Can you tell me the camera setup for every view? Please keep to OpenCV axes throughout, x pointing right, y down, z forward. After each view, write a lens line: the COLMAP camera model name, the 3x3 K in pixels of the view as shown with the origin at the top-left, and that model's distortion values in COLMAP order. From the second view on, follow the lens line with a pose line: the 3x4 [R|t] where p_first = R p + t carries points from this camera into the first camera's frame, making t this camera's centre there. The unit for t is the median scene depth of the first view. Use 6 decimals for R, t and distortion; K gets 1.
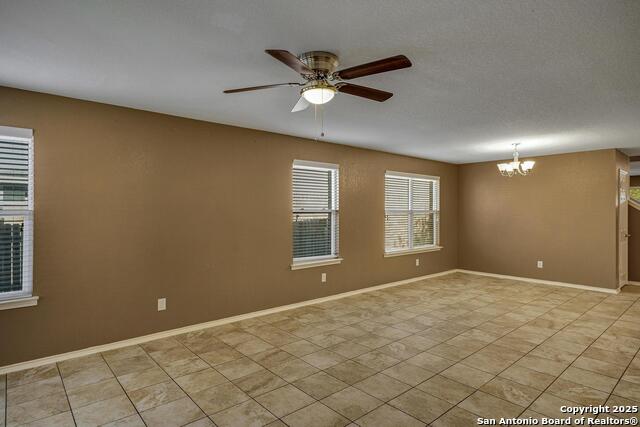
lens RADIAL K [[357.9, 0, 320.0], [0, 357.9, 213.5], [0, 0, 1]] dist [0.002823, -0.000517]
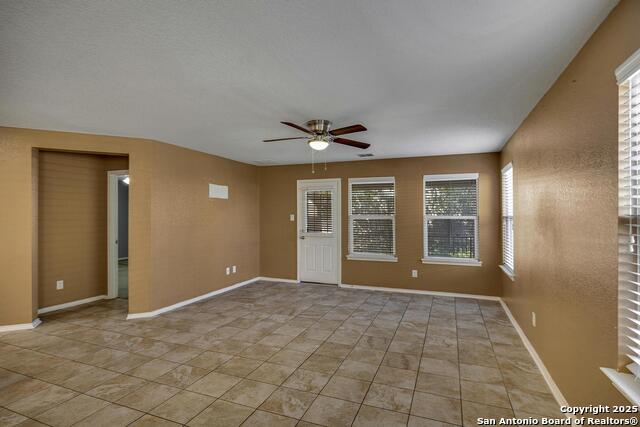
lens RADIAL K [[329.0, 0, 320.0], [0, 329.0, 213.5], [0, 0, 1]] dist [-0.000001, -0.000093]
pose [[-0.891898, -0.006616, -0.452188, 0.468369], [-0.008218, 0.999965, 0.001579, -0.019841], [0.452161, 0.005125, -0.891921, 1.608147]]
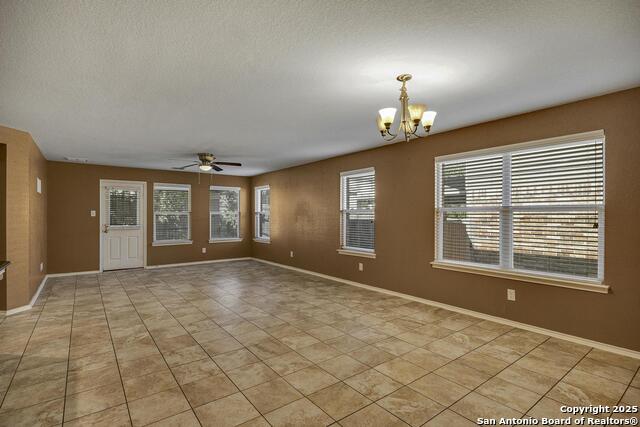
lens RADIAL K [[316.2, 0, 320.0], [0, 316.2, 213.5], [0, 0, 1]] dist [0.001471, 0.000358]
pose [[-0.076387, -0.007552, -0.997050, 1.613755], [-0.006808, 0.999952, -0.007052, 0.011932], [0.997055, 0.006250, -0.076435, 1.409973]]
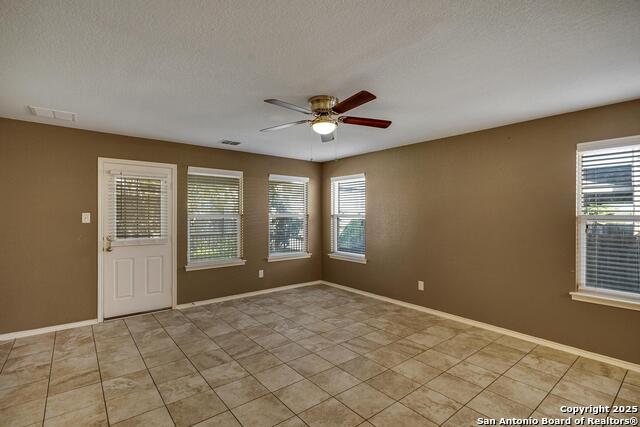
lens RADIAL K [[305.7, 0, 320.0], [0, 305.7, 213.5], [0, 0, 1]] dist [-0.000906, 0.000243]
pose [[-0.037105, -0.003626, -0.999305, 0.783517], [-0.014007, 0.999897, -0.003108, -0.014492], [0.999213, 0.013882, -0.037152, 0.698882]]
